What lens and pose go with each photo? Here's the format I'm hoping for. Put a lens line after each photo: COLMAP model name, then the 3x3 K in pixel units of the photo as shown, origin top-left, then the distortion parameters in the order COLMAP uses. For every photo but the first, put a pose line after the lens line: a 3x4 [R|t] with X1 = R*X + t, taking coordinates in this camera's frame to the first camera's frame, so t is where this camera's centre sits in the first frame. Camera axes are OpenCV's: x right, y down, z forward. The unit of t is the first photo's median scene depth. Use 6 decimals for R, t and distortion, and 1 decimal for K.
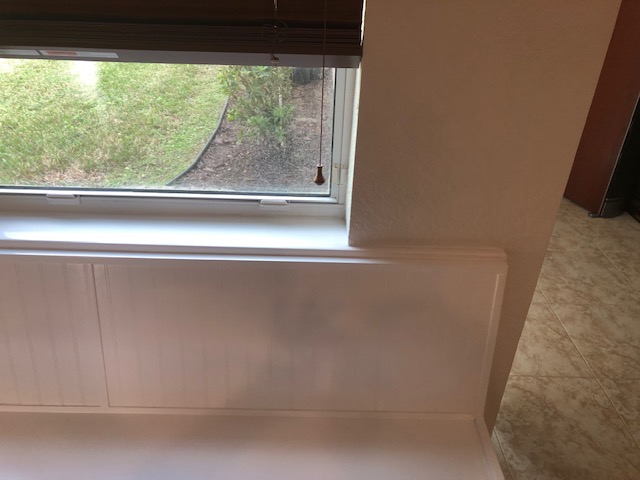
lens RADIAL K [[520.5, 0, 321.9], [0, 520.5, 240.5], [0, 0, 1]] dist [0.010088, 0.018484]
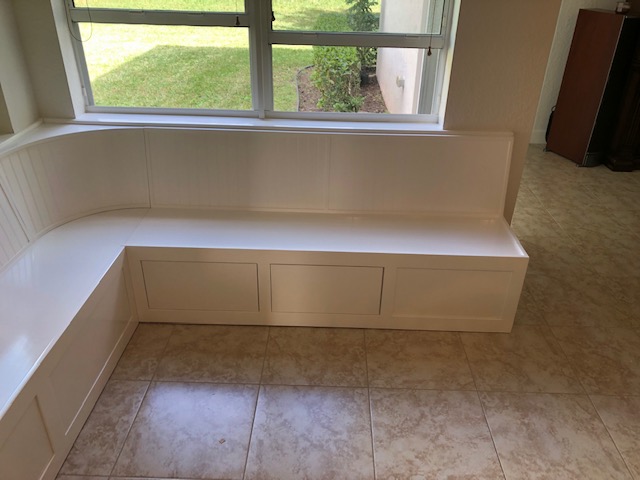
lens RADIAL K [[520.5, 0, 326.3], [0, 520.5, 239.4], [0, 0, 1]] dist [0.010088, 0.018484]
pose [[0.999591, 0.005010, -0.028153, -0.143465], [-0.005940, 0.999436, -0.033049, 0.209519], [0.027972, 0.033203, 0.999057, -0.467355]]
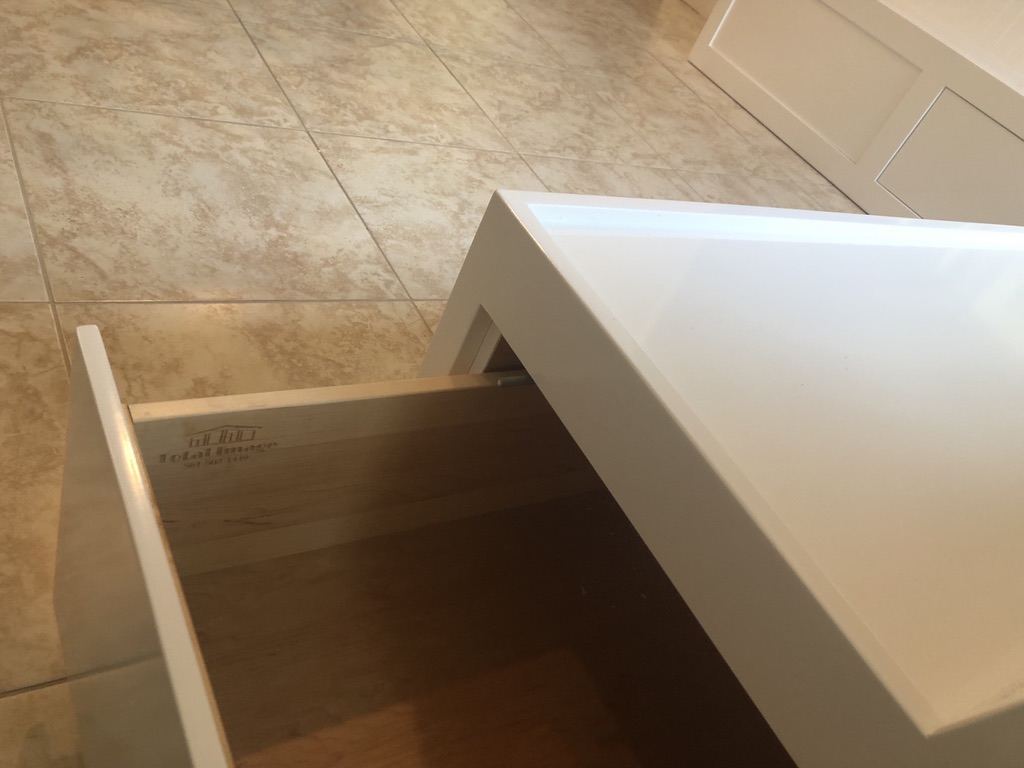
lens RADIAL K [[832.8, 0, 511.1], [0, 832.8, 385.4], [0, 0, 1]] dist [0.010088, 0.018484]
pose [[-0.800514, 0.049917, -0.597232, 0.239314], [-0.569828, 0.245336, 0.784287, 0.069317], [0.185672, 0.968152, -0.167950, 0.365924]]
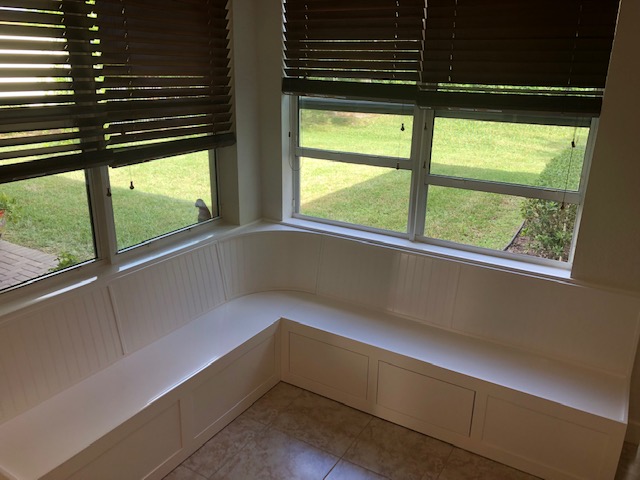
lens RADIAL K [[520.5, 0, 324.3], [0, 520.5, 237.9], [0, 0, 1]] dist [0.010088, 0.018484]
pose [[0.854214, 0.147101, -0.498679, 0.091839], [-0.261013, 0.950847, -0.166621, 0.193941], [0.449657, 0.272492, 0.850621, -0.576753]]
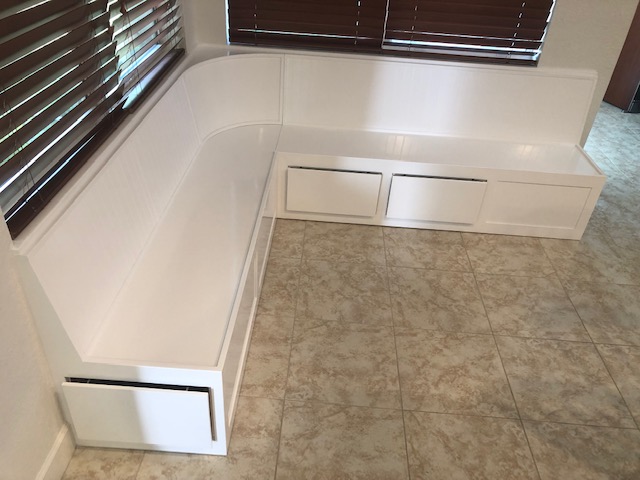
lens RADIAL K [[520.5, 0, 318.6], [0, 520.5, 236.1], [0, 0, 1]] dist [0.010088, 0.018484]
pose [[0.998070, 0.055297, -0.028259, -0.348709], [-0.053547, 0.996801, 0.059336, 0.285973], [0.031449, -0.057708, 0.997838, -0.649678]]
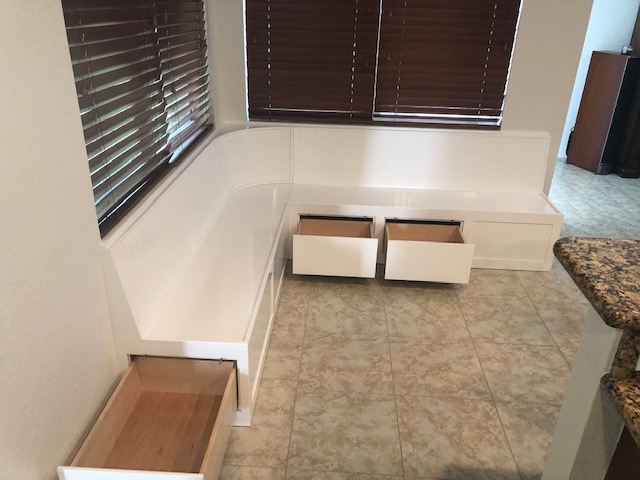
lens RADIAL K [[520.5, 0, 323.8], [0, 520.5, 237.0], [0, 0, 1]] dist [0.010088, 0.018484]
pose [[0.998541, 0.023756, -0.048482, -0.324676], [-0.028605, 0.994381, -0.101922, 0.382299], [0.045789, 0.103161, 0.993610, -0.819849]]
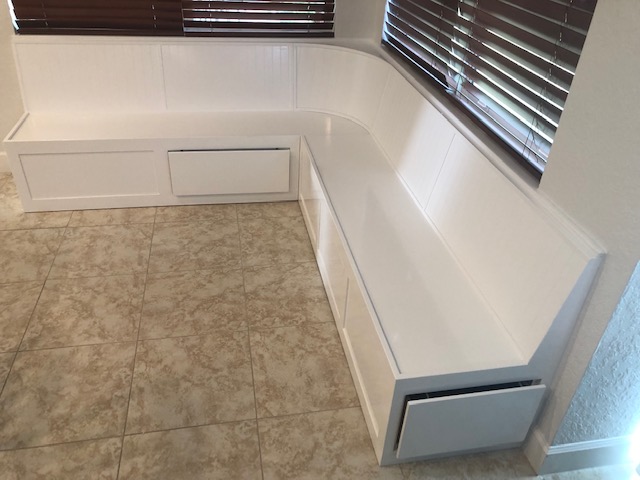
lens RADIAL K [[520.5, 0, 314.1], [0, 520.5, 237.7], [0, 0, 1]] dist [0.010088, 0.018484]
pose [[0.169978, 0.526877, -0.832772, 0.447771], [-0.542092, 0.755711, 0.367475, -0.026670], [0.822948, 0.388976, 0.414070, -0.024833]]
